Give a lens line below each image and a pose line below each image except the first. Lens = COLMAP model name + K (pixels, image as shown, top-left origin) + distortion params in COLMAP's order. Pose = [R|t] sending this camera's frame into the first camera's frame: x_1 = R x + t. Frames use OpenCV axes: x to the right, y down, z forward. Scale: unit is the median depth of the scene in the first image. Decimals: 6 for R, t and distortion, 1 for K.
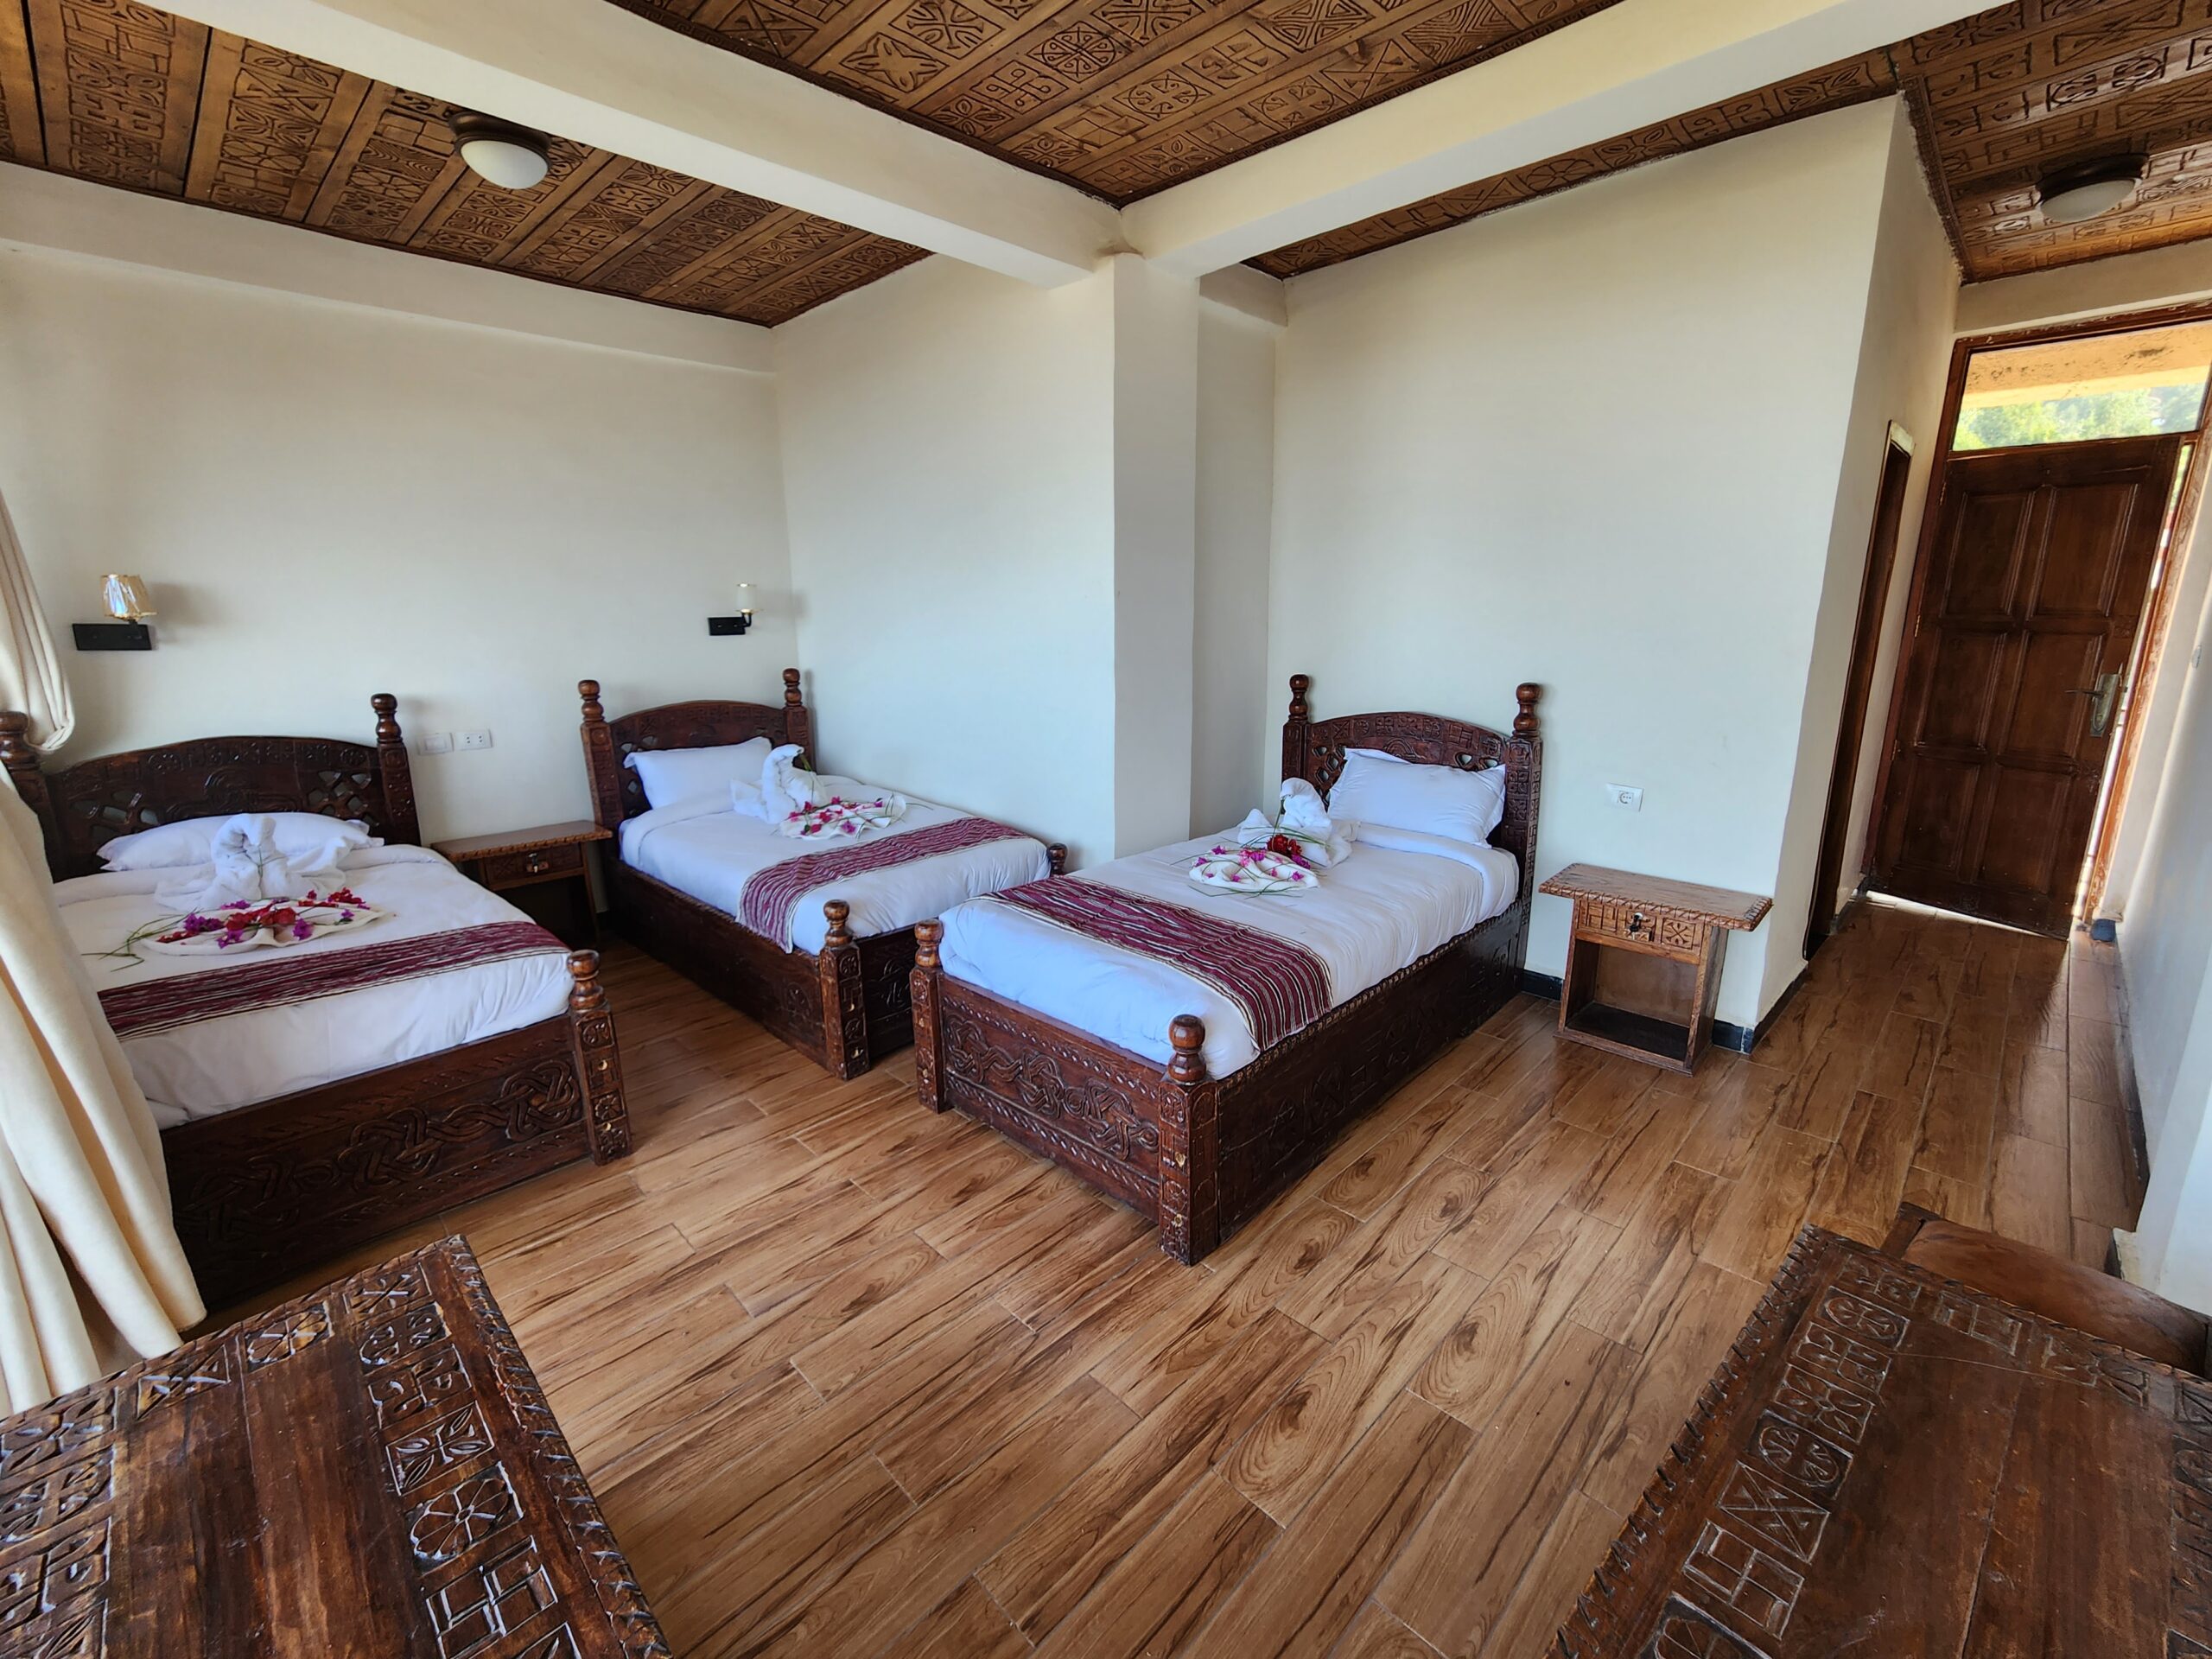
lens RADIAL K [[924.8, 0, 1104.7], [0, 924.8, 820.4], [0, 0, 1]] dist [0.000066, 0.001045]
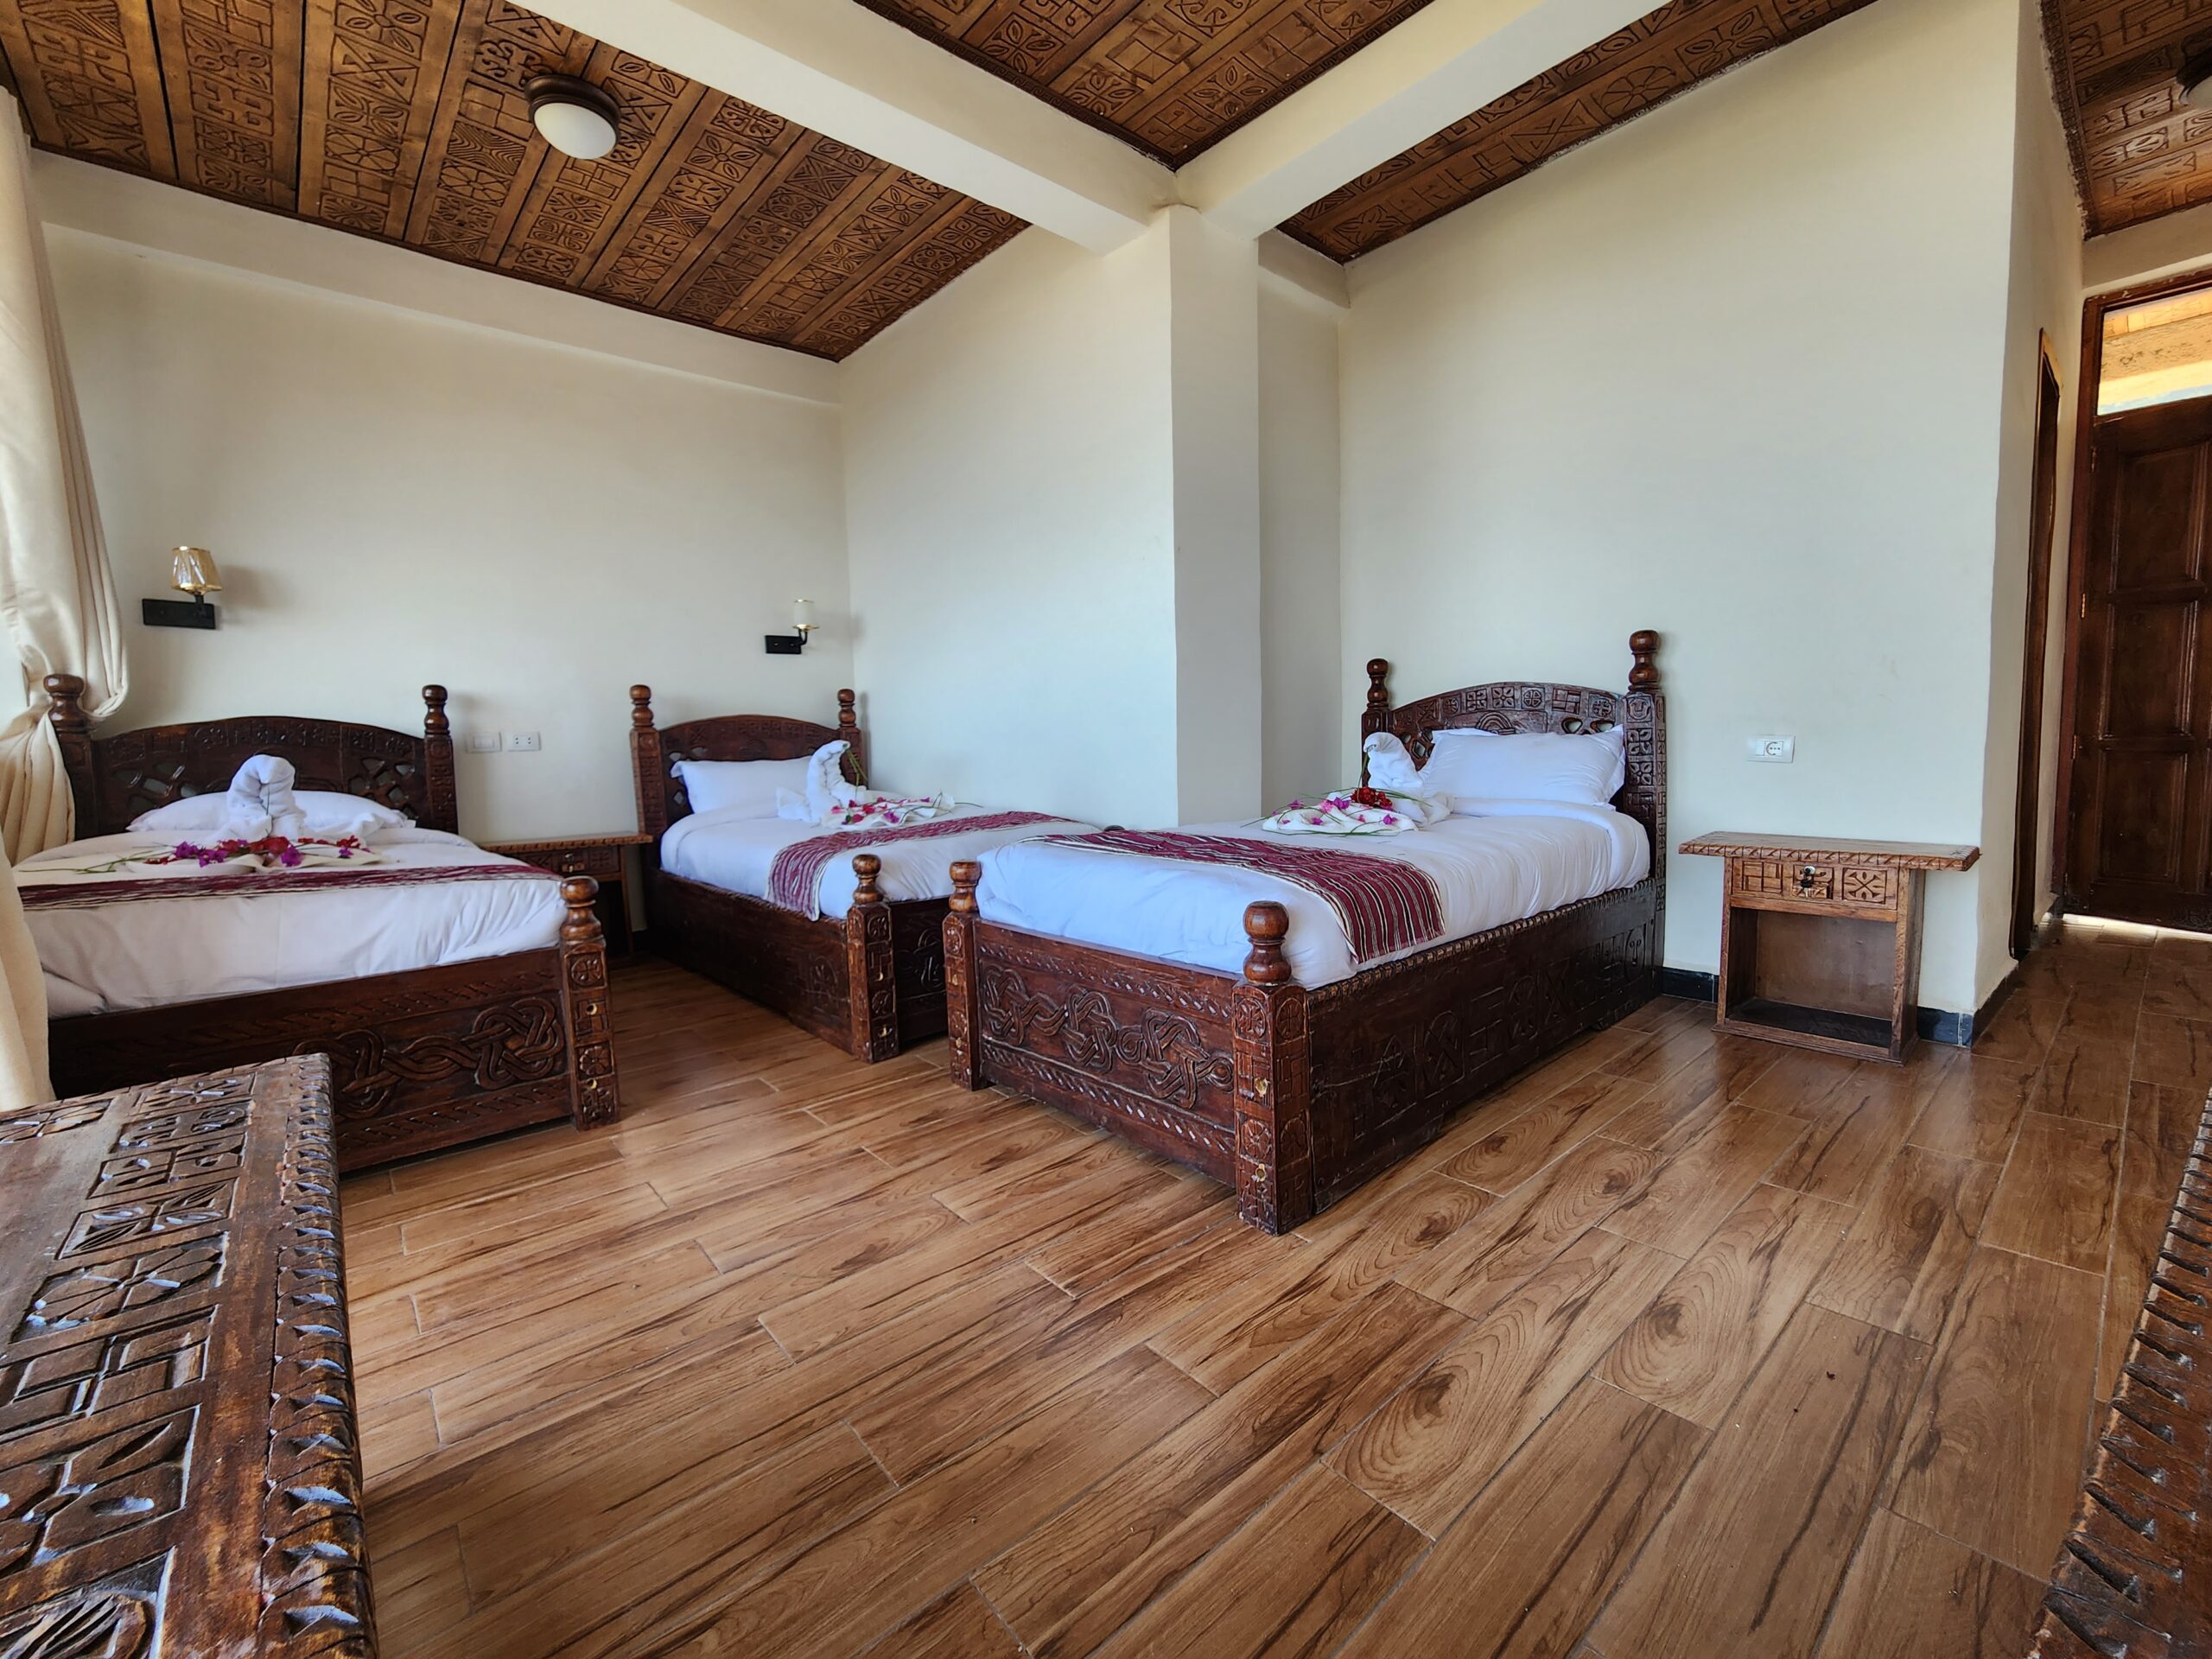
lens RADIAL K [[917.2, 0, 1101.1], [0, 917.2, 820.8], [0, 0, 1]] dist [0.000056, -0.000511]
pose [[0.996951, -0.011189, -0.077224, 0.007123], [0.000279, 0.990171, -0.139862, 0.210418], [0.078030, 0.139414, 0.987155, 0.156353]]
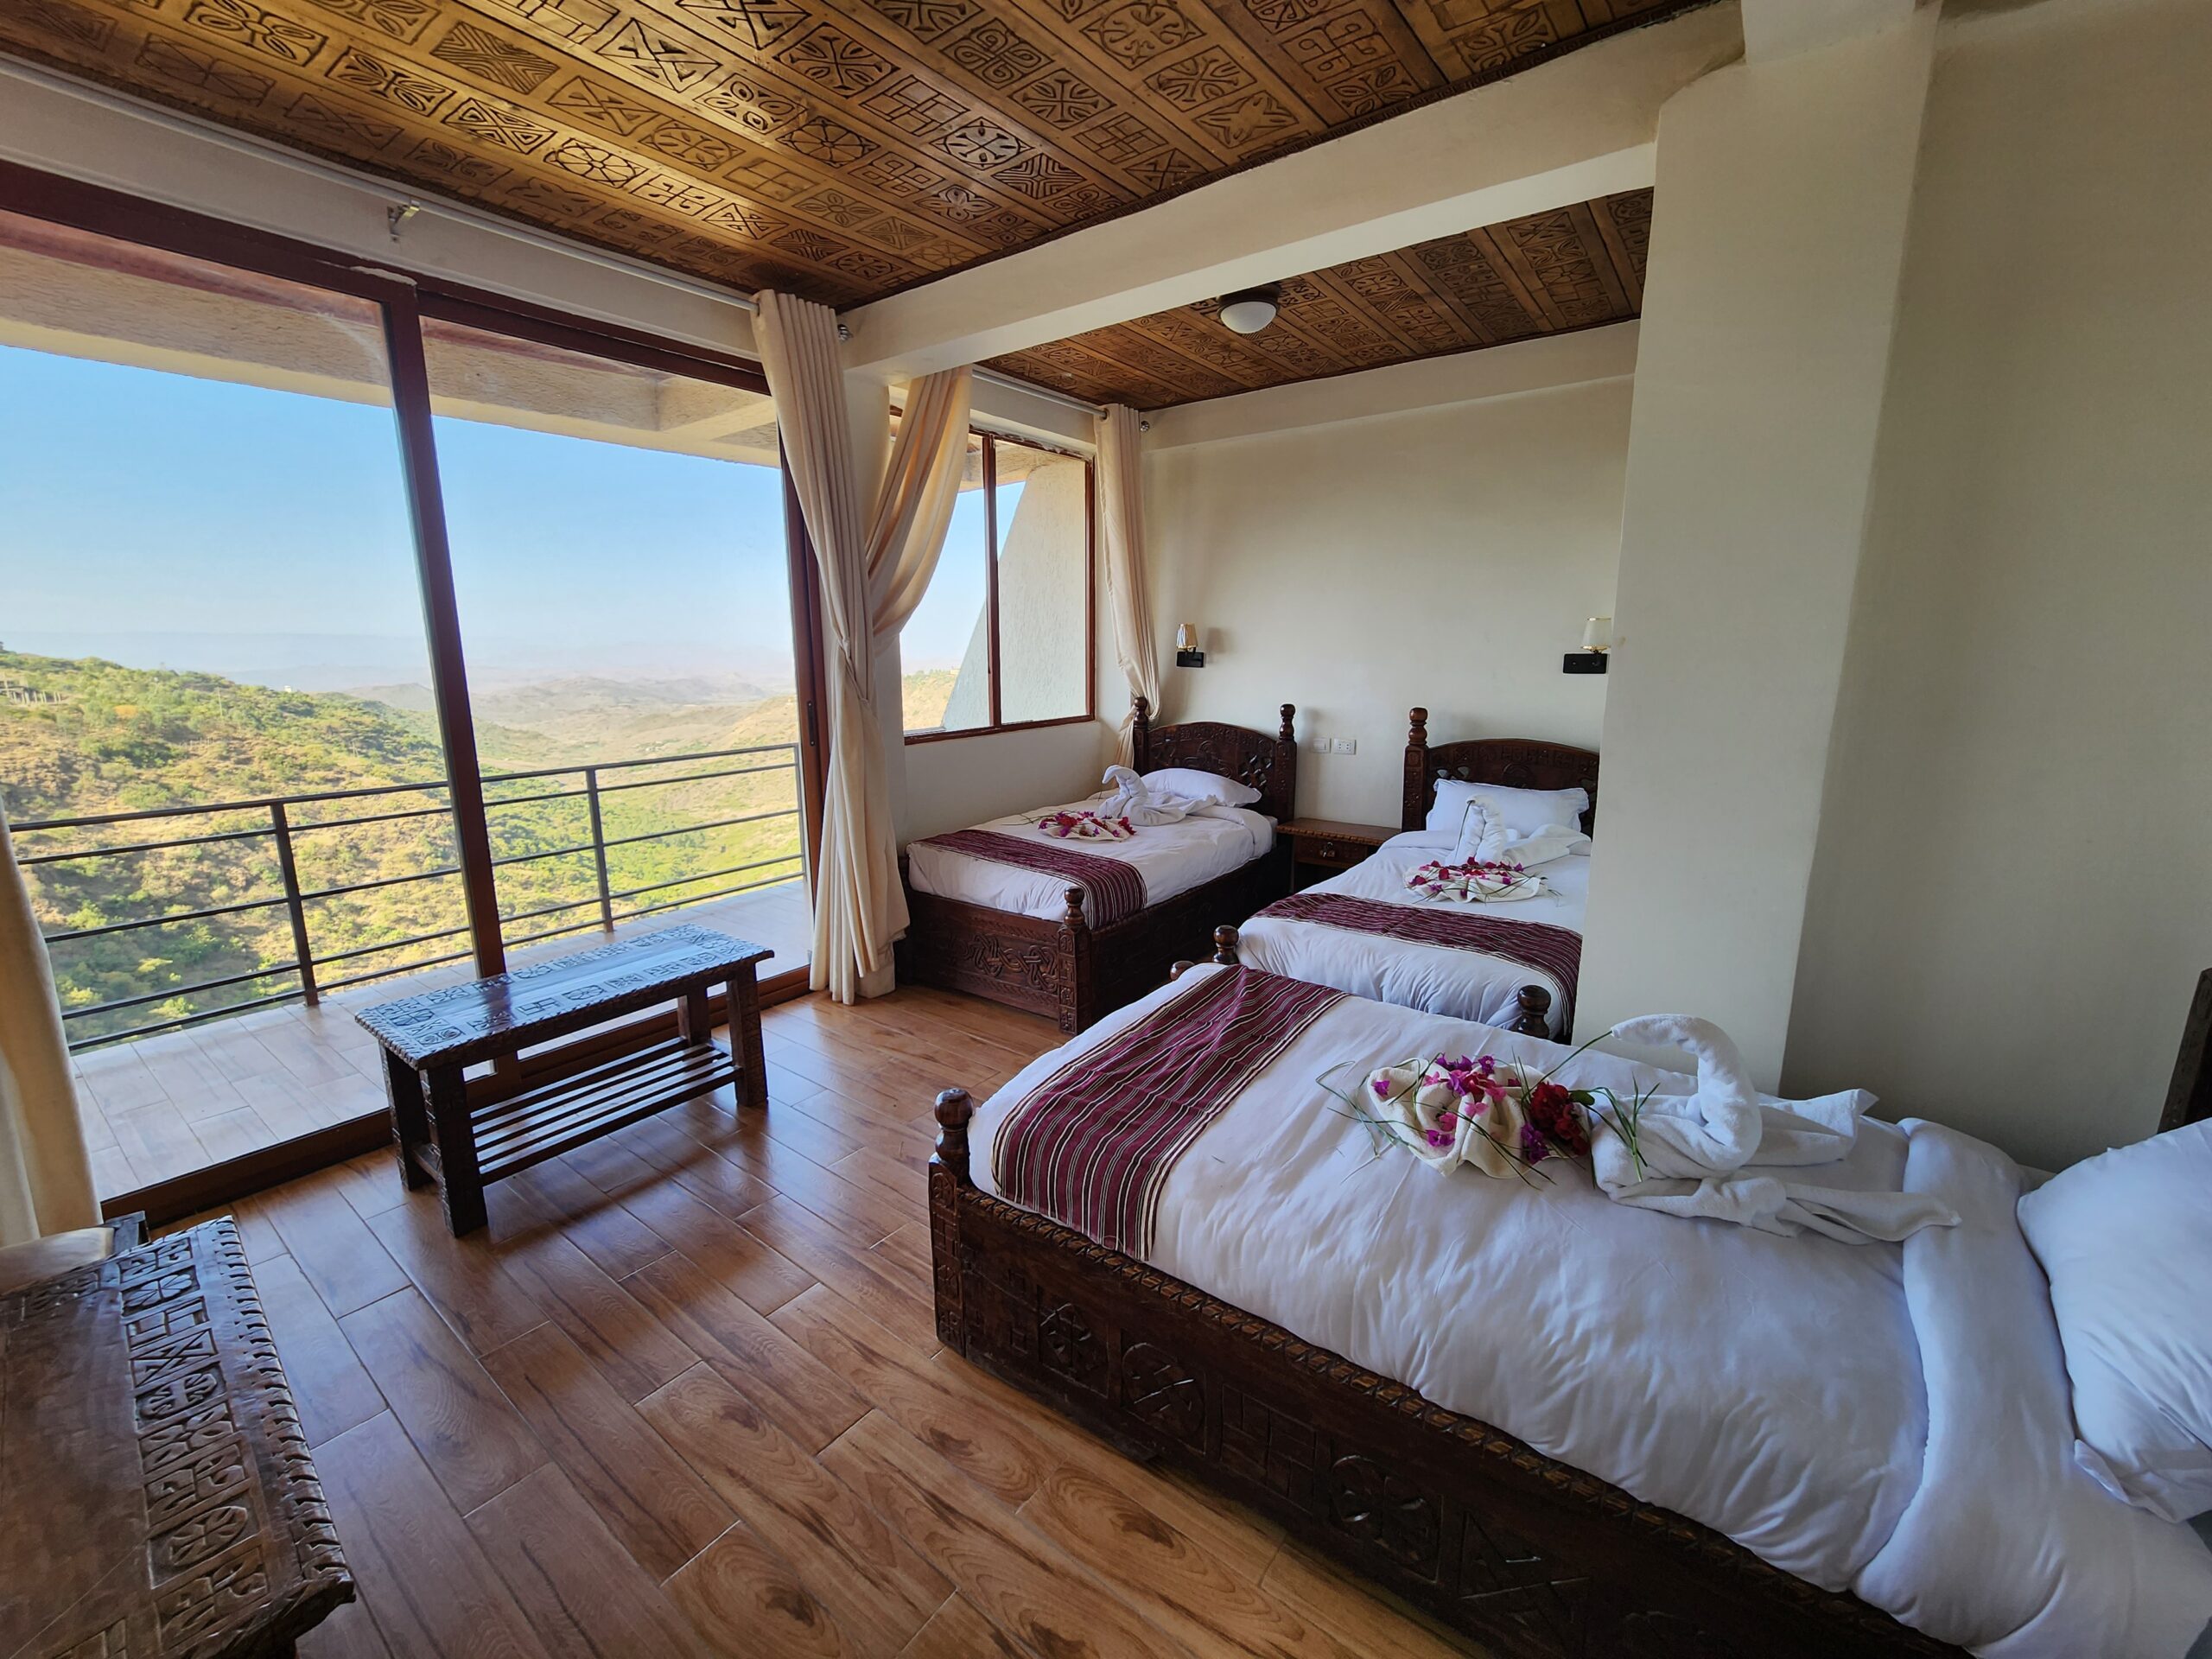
lens RADIAL K [[915.2, 0, 1100.1], [0, 915.2, 819.1], [0, 0, 1]] dist [-0.001664, -0.000201]
pose [[0.130011, 0.200175, -0.971096, 0.805782], [-0.213887, 0.962011, 0.169667, -0.209672], [0.968168, 0.185647, 0.167887, 0.768413]]
